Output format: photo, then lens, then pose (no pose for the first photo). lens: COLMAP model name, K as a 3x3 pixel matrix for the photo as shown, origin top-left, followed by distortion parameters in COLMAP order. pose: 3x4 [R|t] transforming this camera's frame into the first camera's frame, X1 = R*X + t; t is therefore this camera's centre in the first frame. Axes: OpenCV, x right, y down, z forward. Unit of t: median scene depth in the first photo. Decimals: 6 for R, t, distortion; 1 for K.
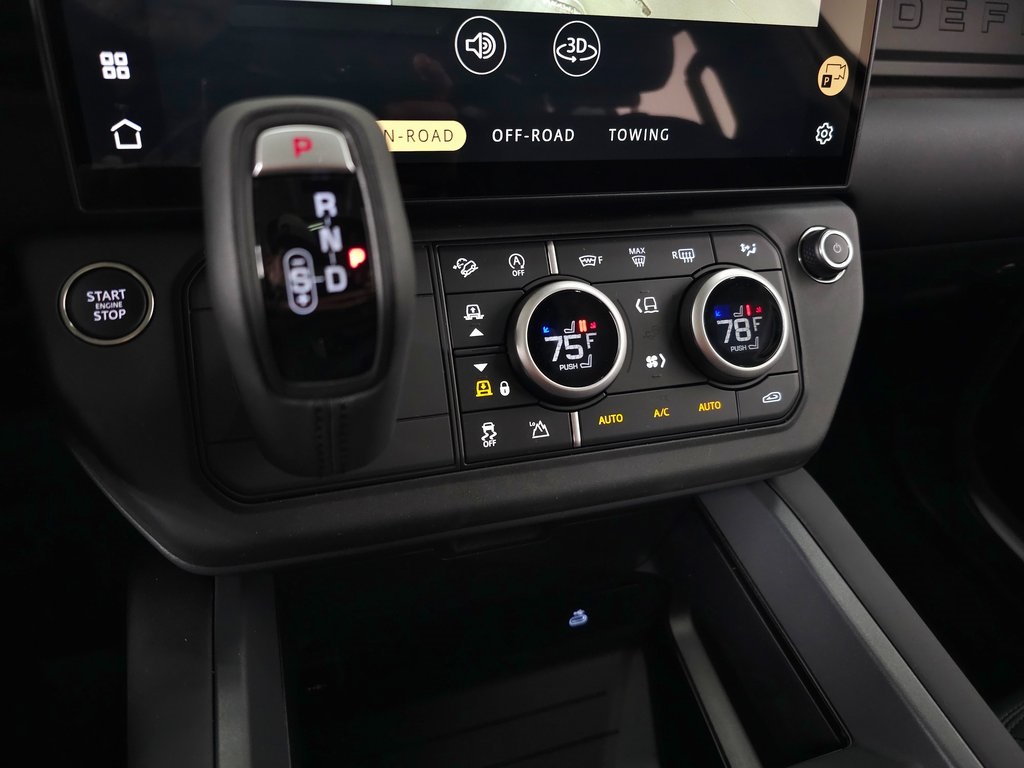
lens RADIAL K [[700.9, 0, 512.8], [0, 700.9, 383.1], [0, 0, 1]] dist [0.040986, -0.053277]
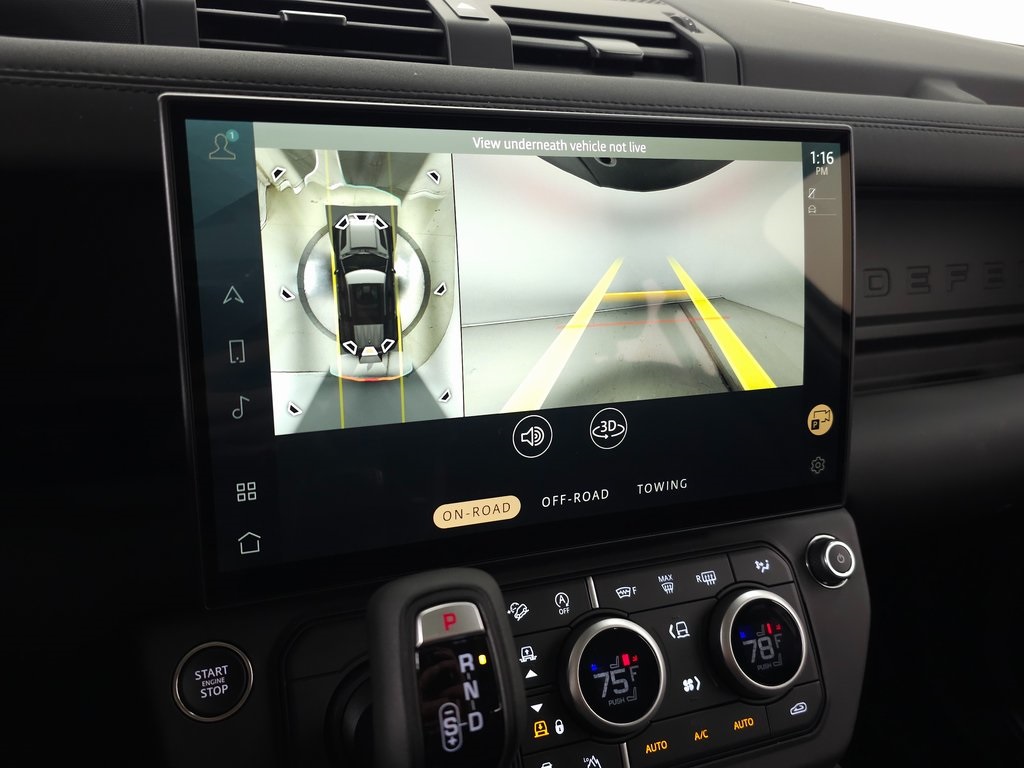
lens RADIAL K [[837.8, 0, 509.6], [0, 837.8, 380.9], [0, 0, 1]] dist [0.052155, -0.084098]
pose [[0.997865, -0.029658, 0.058190, -0.146129], [0.040743, 0.979010, -0.199701, -0.253650], [-0.051046, 0.201645, 0.978128, -0.373510]]
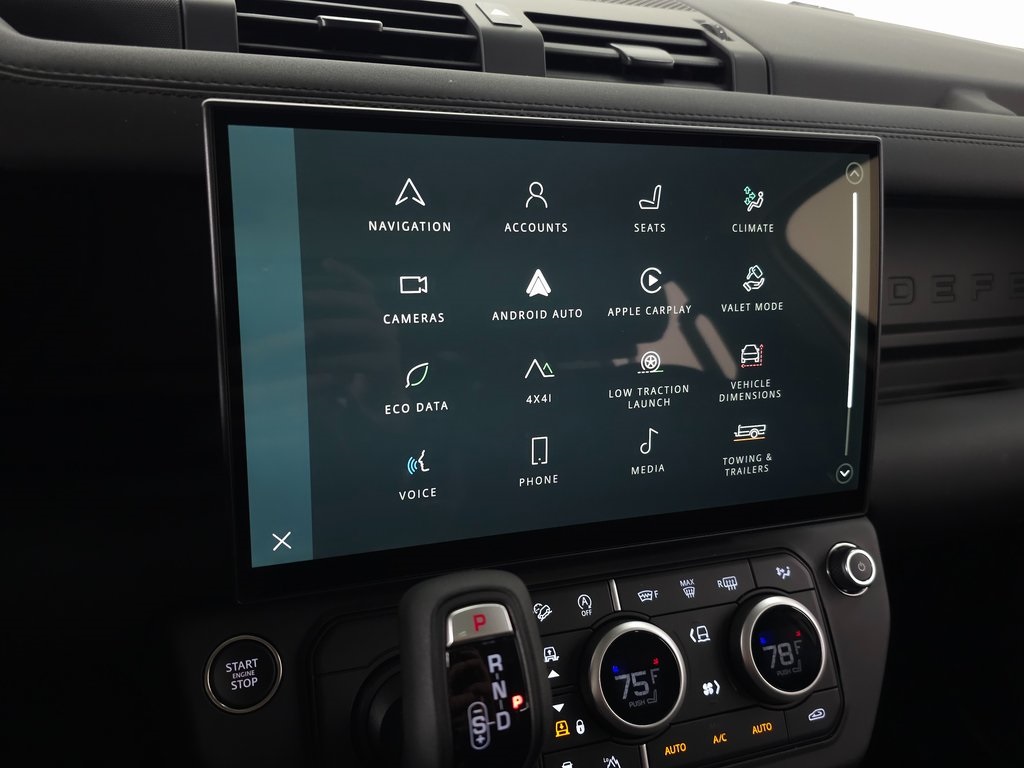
lens RADIAL K [[837.6, 0, 512.9], [0, 837.6, 379.7], [0, 0, 1]] dist [0.051559, -0.085767]
pose [[0.999044, -0.010581, 0.042423, -0.164915], [0.018769, 0.980115, -0.197540, -0.261757], [-0.039489, 0.198147, 0.979377, -0.393111]]
